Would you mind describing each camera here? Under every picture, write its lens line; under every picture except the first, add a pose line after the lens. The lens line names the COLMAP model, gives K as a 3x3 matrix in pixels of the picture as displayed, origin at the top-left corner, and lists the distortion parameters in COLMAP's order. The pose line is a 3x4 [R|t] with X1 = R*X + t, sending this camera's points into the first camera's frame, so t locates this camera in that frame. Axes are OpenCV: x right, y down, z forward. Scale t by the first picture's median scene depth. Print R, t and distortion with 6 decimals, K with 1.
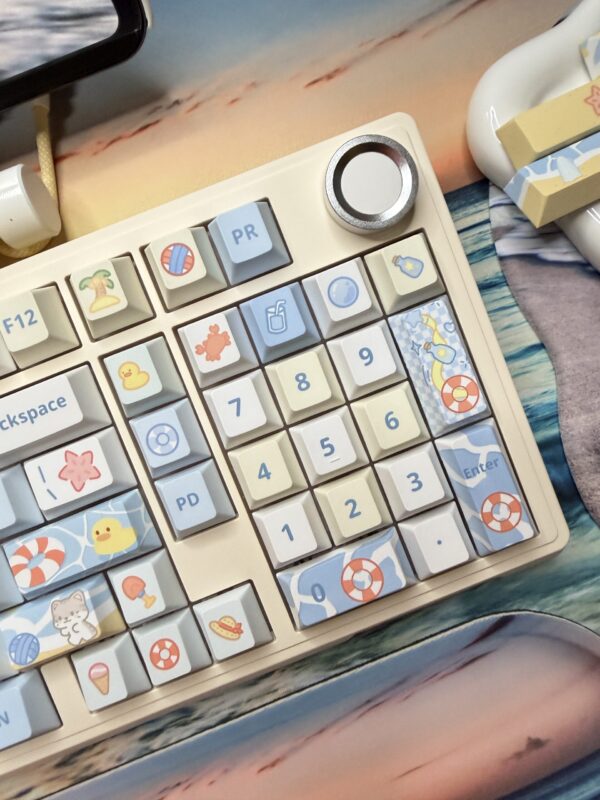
lens RADIAL K [[591.2, 0, 299.6], [0, 591.2, 357.3], [0, 0, 1]] dist [-0.005579, 0.012917]
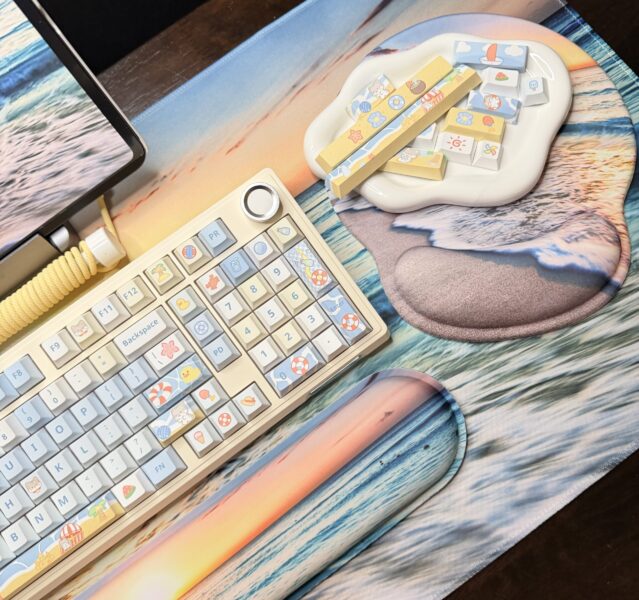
lens RADIAL K [[617.0, 0, 315.5], [0, 617.0, 290.6], [0, 0, 1]] dist [0.192261, -0.524288]
pose [[0.967497, -0.251447, 0.026900, 0.171699], [0.252586, 0.966025, -0.054742, 0.239310], [-0.012221, 0.059757, 0.998138, -1.432942]]
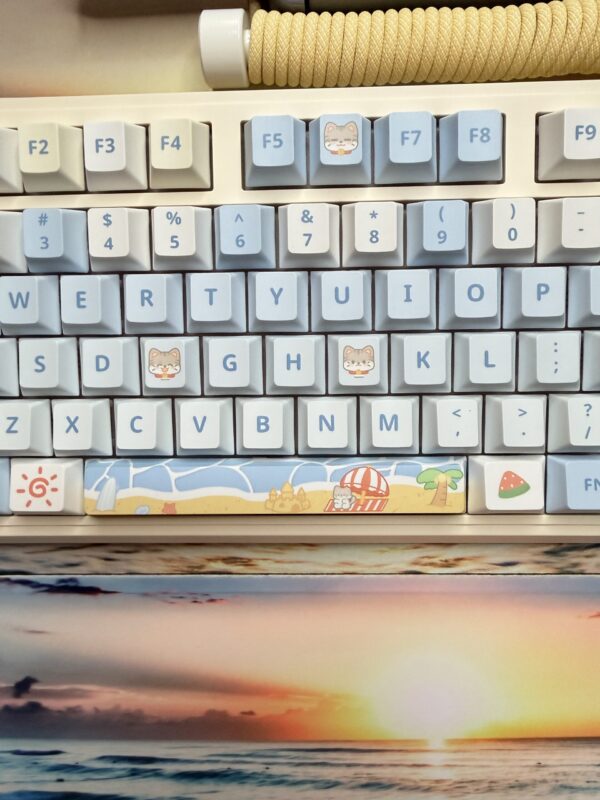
lens RADIAL K [[591.2, 0, 299.6], [0, 591.2, 357.3], [0, 0, 1]] dist [-0.005579, 0.012917]
pose [[0.932670, 0.359245, -0.032712, -1.037745], [-0.356814, 0.932069, 0.062692, 0.518906], [0.053012, -0.046799, 0.997497, -0.067215]]
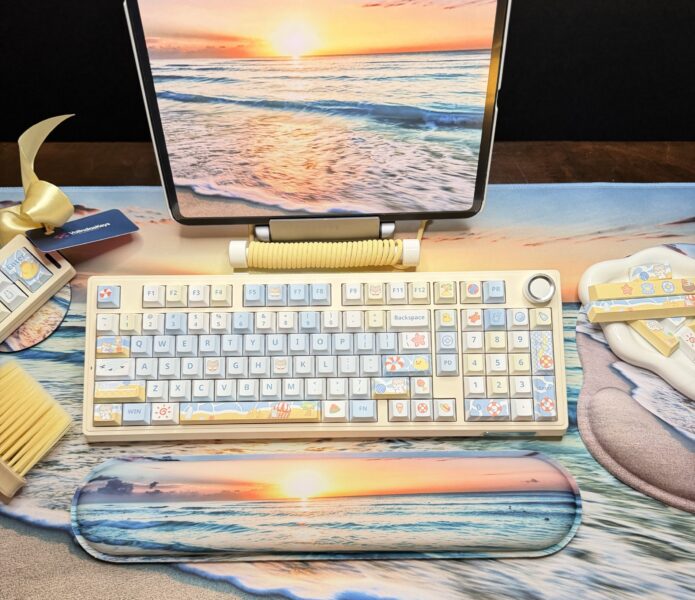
lens RADIAL K [[665.2, 0, 341.7], [0, 665.2, 330.1], [0, 0, 1]] dist [0.154715, -0.394680]
pose [[0.932666, 0.350095, -0.086998, -0.450514], [-0.359845, 0.919880, -0.155985, 0.808047], [0.025418, 0.176787, 0.983921, -2.383799]]
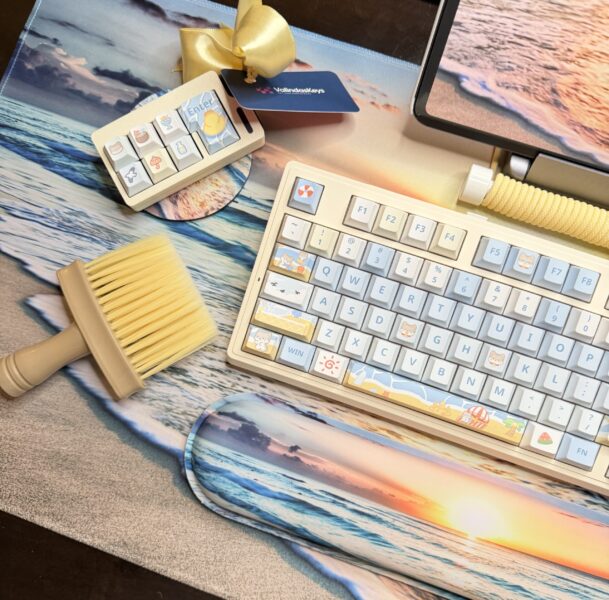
lens RADIAL K [[588.9, 0, 304.8], [0, 588.9, 338.1], [0, 0, 1]] dist [0.168217, -0.432807]
pose [[0.755881, 0.651384, -0.065894, -1.421092], [-0.646380, 0.758479, 0.083079, 0.771485], [0.104096, -0.020205, 0.994362, -1.335933]]
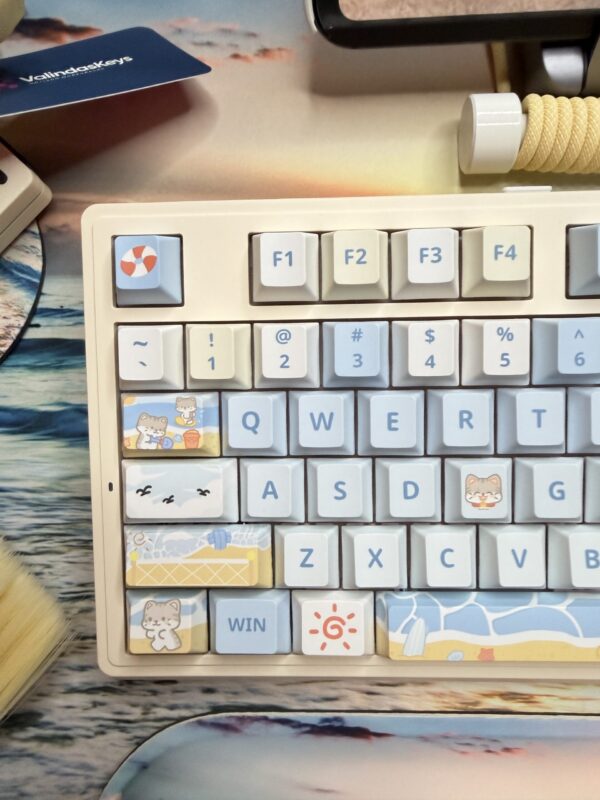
lens RADIAL K [[591.2, 0, 299.6], [0, 591.2, 357.3], [0, 0, 1]] dist [-0.005579, 0.012917]
pose [[0.932331, 0.357122, -0.056773, -1.588812], [-0.356127, 0.934044, 0.027115, 0.559407], [0.062712, -0.005062, 0.998019, 0.008043]]
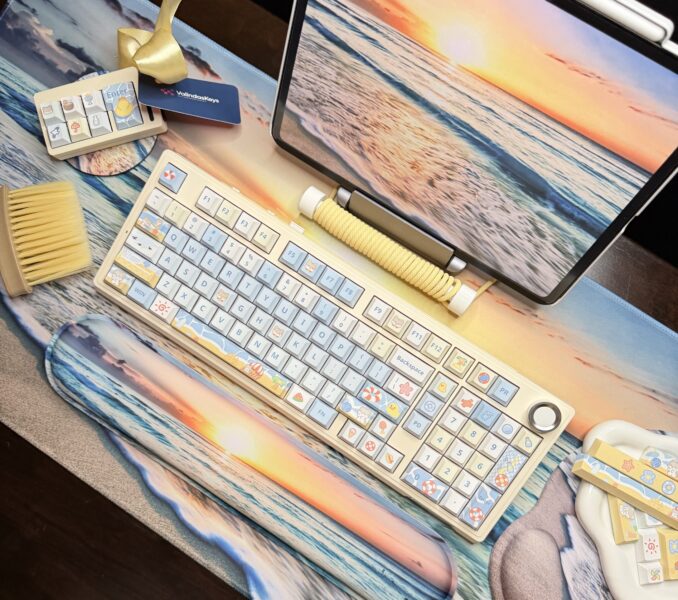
lens RADIAL K [[656.2, 0, 330.0], [0, 656.2, 362.1], [0, 0, 1]] dist [0.110040, -0.240577]
pose [[0.572778, 0.818112, -0.051164, -0.521755], [-0.805887, 0.573436, 0.147366, -0.070729], [0.149902, -0.043175, 0.987758, -2.311626]]
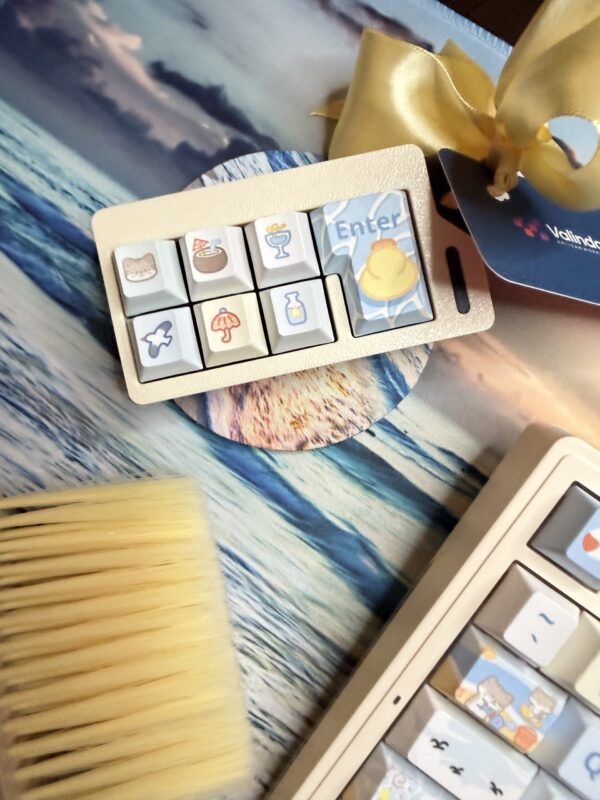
lens RADIAL K [[591.2, 0, 299.6], [0, 591.2, 357.3], [0, 0, 1]] dist [-0.005579, 0.012917]
pose [[0.545511, 0.832644, -0.095511, -2.294939], [-0.829512, 0.552677, 0.080362, 0.672481], [0.119699, 0.035389, 0.992179, 0.072016]]
